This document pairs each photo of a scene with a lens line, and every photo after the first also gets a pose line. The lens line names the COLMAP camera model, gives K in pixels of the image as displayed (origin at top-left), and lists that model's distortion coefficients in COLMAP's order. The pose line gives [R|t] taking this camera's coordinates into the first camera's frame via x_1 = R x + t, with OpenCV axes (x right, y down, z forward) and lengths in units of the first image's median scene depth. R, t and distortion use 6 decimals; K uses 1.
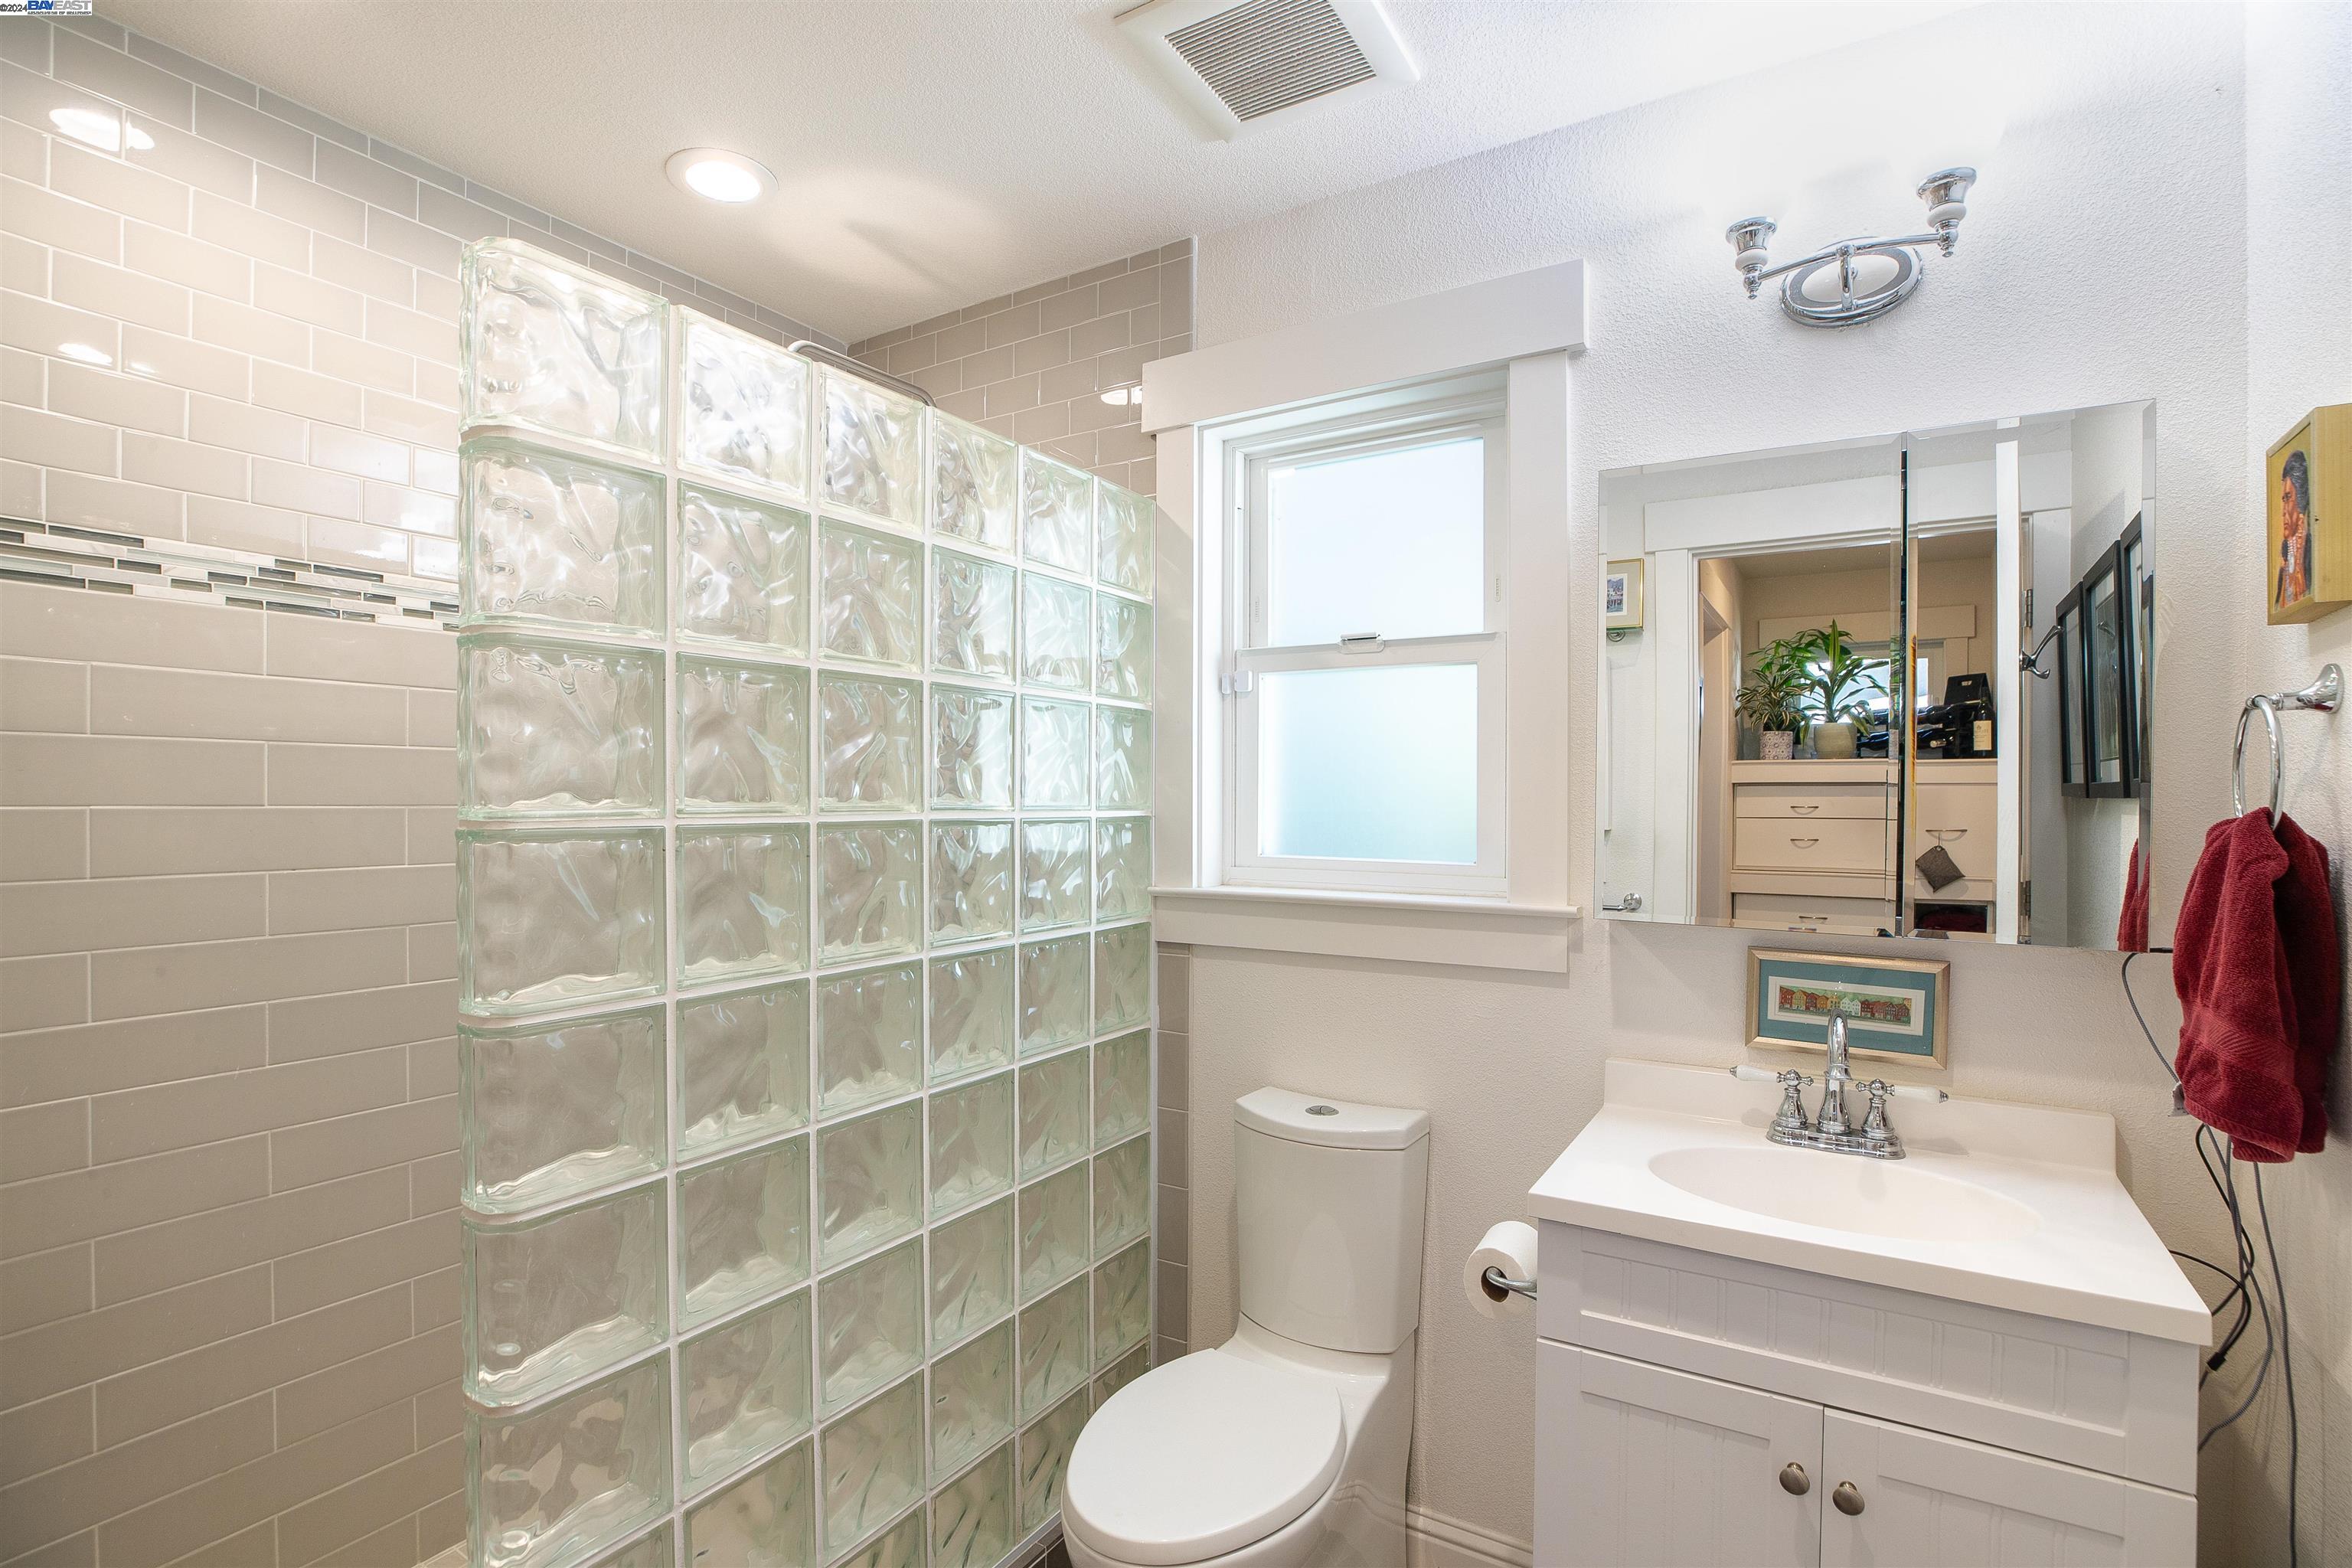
lens RADIAL K [[1124.9, 0, 1204.5], [0, 1124.9, 793.6], [0, 0, 1]] dist [-0.000931, 0.000041]
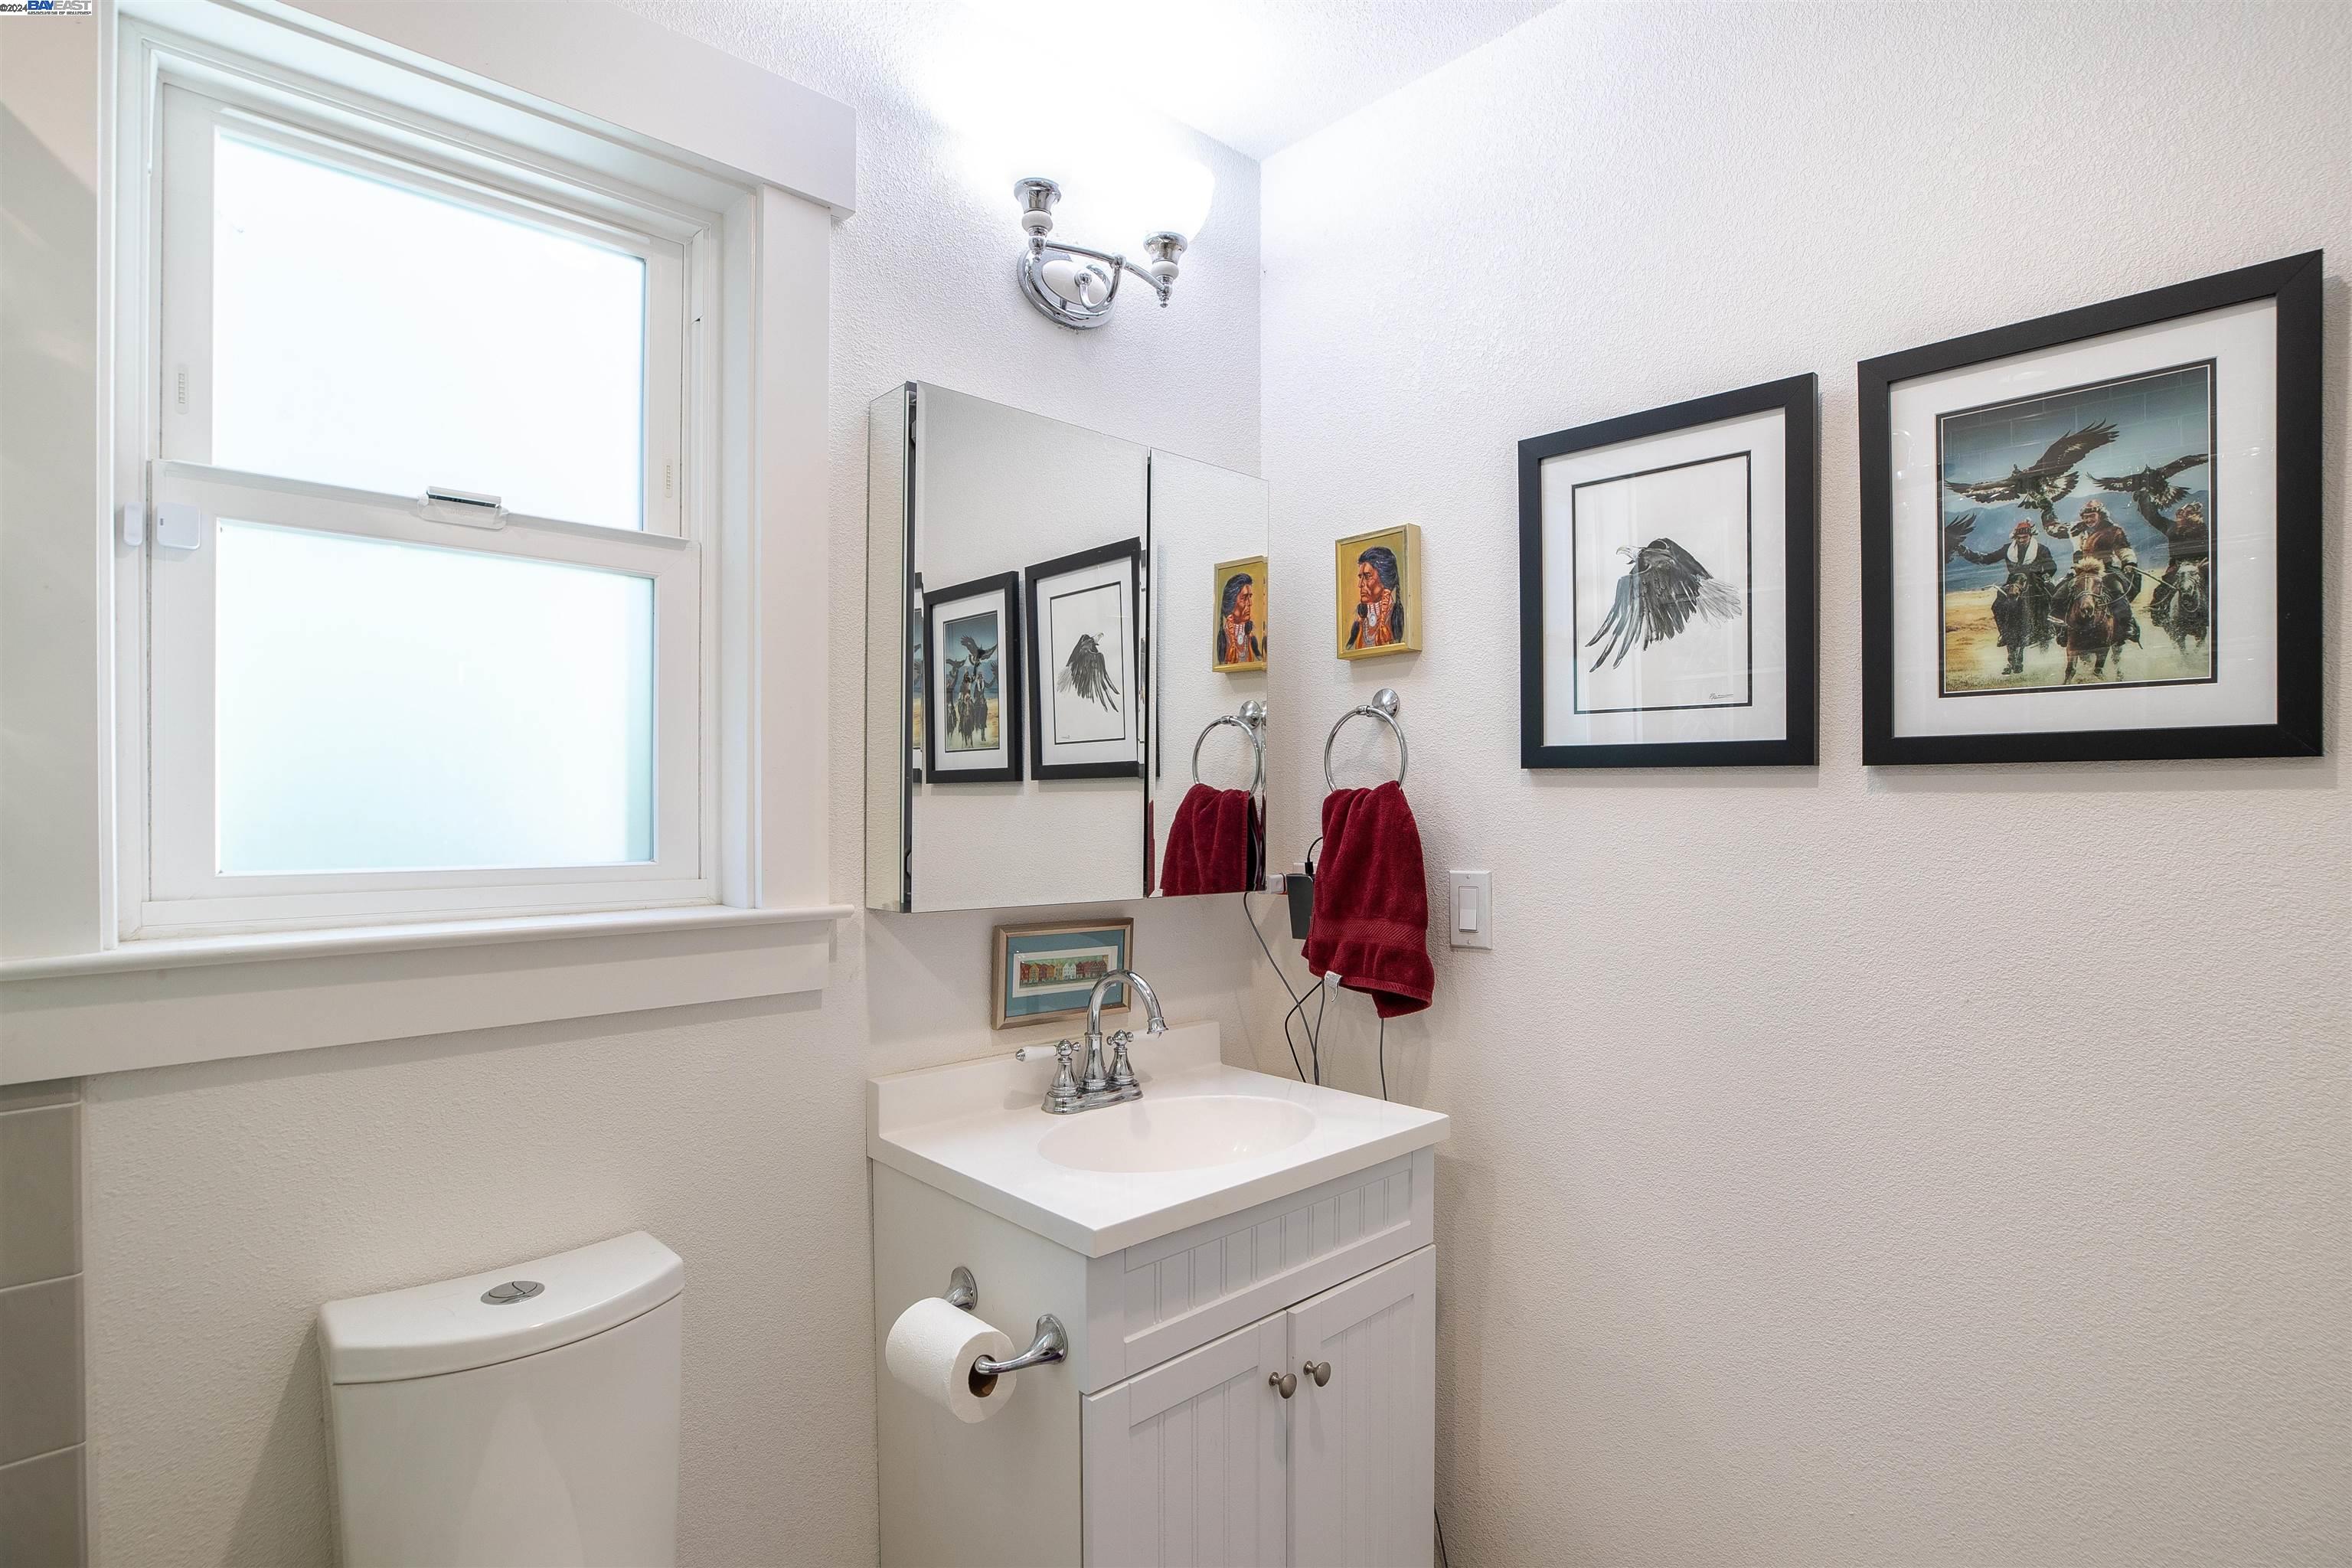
lens RADIAL K [[1175.1, 0, 1178.9], [0, 1175.1, 808.1], [0, 0, 1]] dist [-0.047858, 0.024978]
pose [[0.280579, -0.010686, 0.959772, -0.441700], [-0.006444, 0.999895, 0.013017, 0.020477], [-0.959809, -0.009837, 0.280480, 0.576911]]
